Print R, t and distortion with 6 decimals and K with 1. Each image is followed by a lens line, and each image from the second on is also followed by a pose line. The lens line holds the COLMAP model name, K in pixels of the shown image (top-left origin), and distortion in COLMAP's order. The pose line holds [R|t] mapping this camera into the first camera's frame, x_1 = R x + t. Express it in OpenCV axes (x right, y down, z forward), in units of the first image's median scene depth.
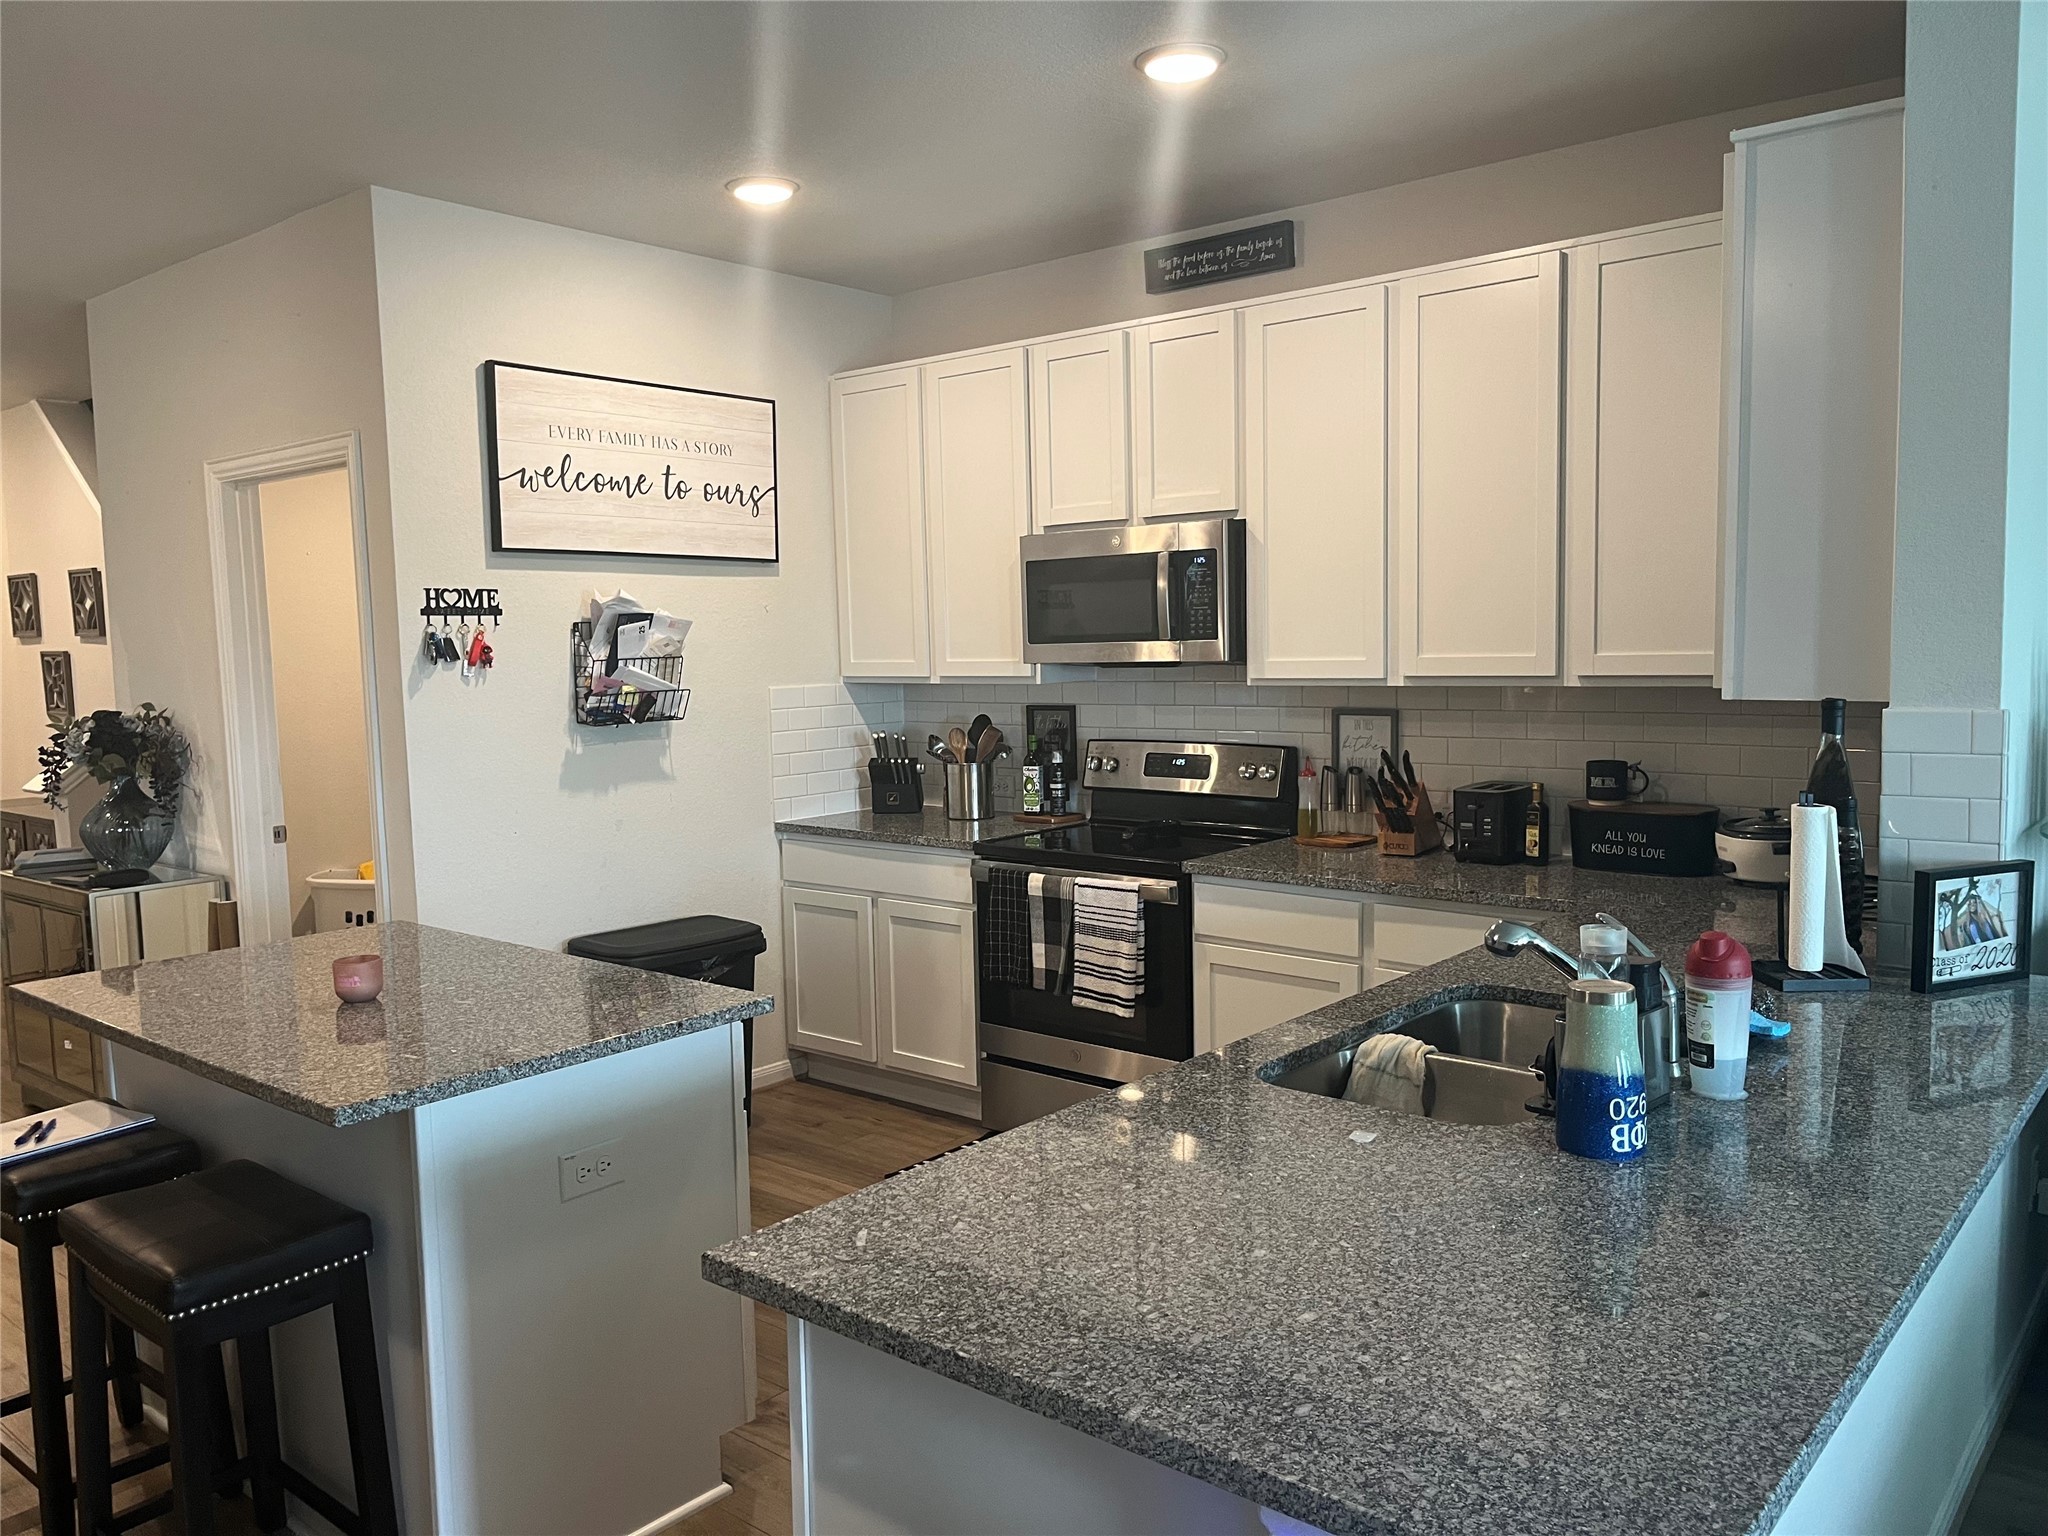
lens RADIAL K [[1563.6, 0, 970.5], [0, 1563.6, 766.9], [0, 0, 1]] dist [0.056016, -0.087254]
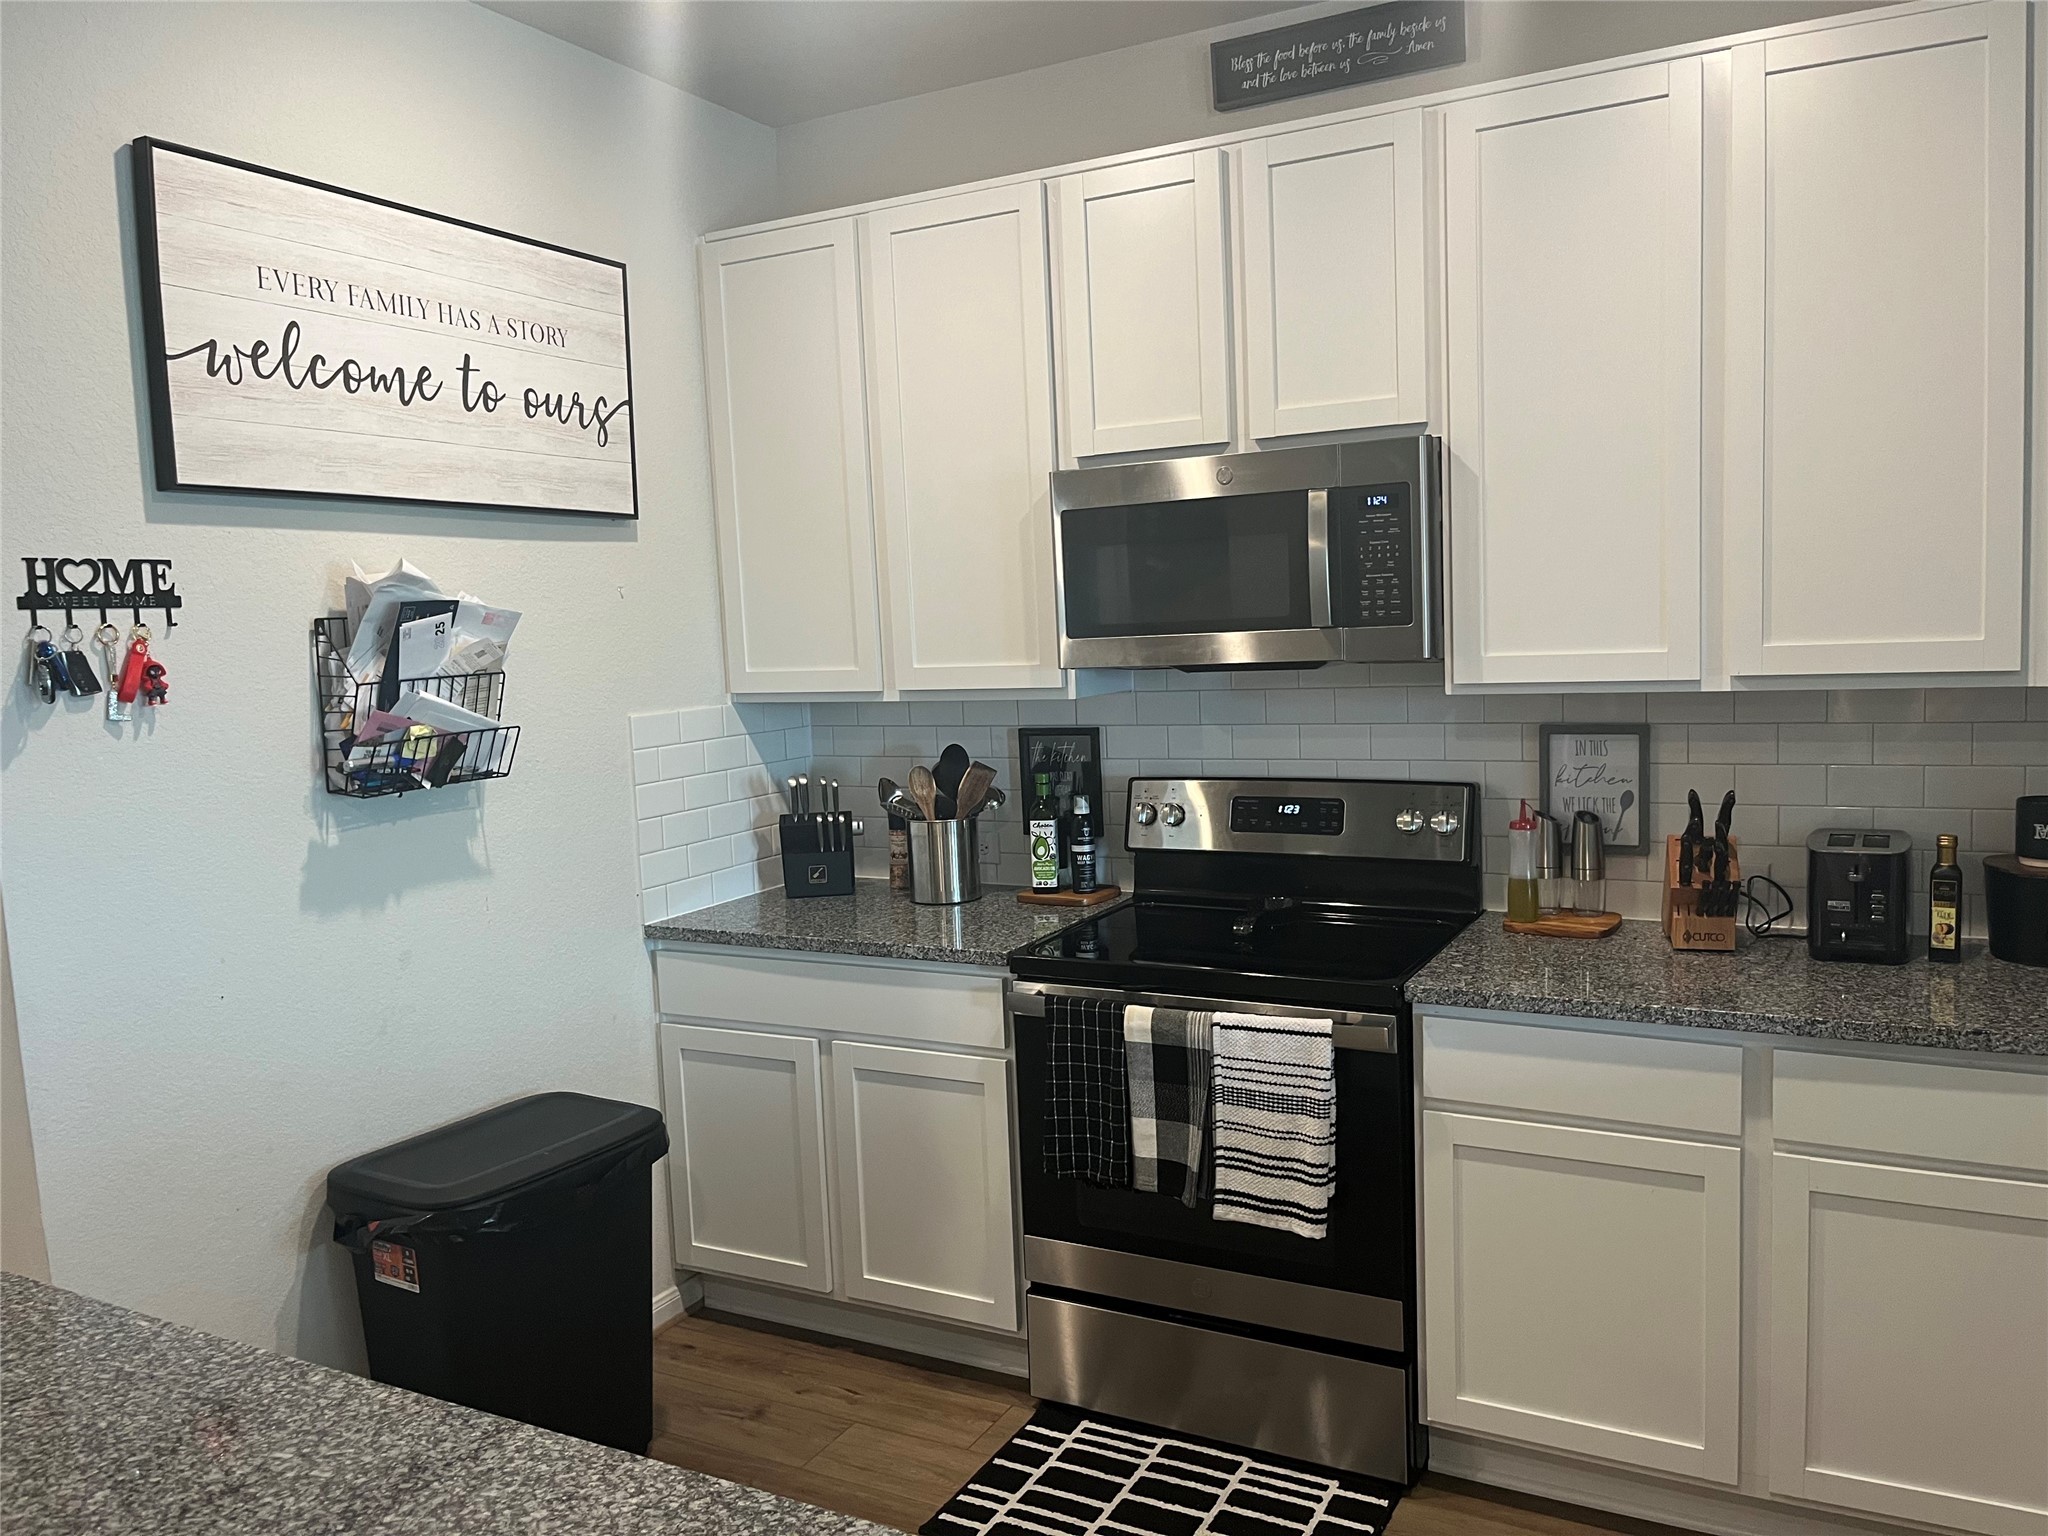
lens RADIAL K [[1563.6, 0, 1015.4], [0, 1563.6, 758.2], [0, 0, 1]] dist [0.056016, -0.087254]
pose [[0.973920, -0.038791, 0.223552, -0.132744], [0.039165, 0.999229, 0.002761, -0.032300], [-0.223486, 0.006066, 0.974688, 0.378688]]
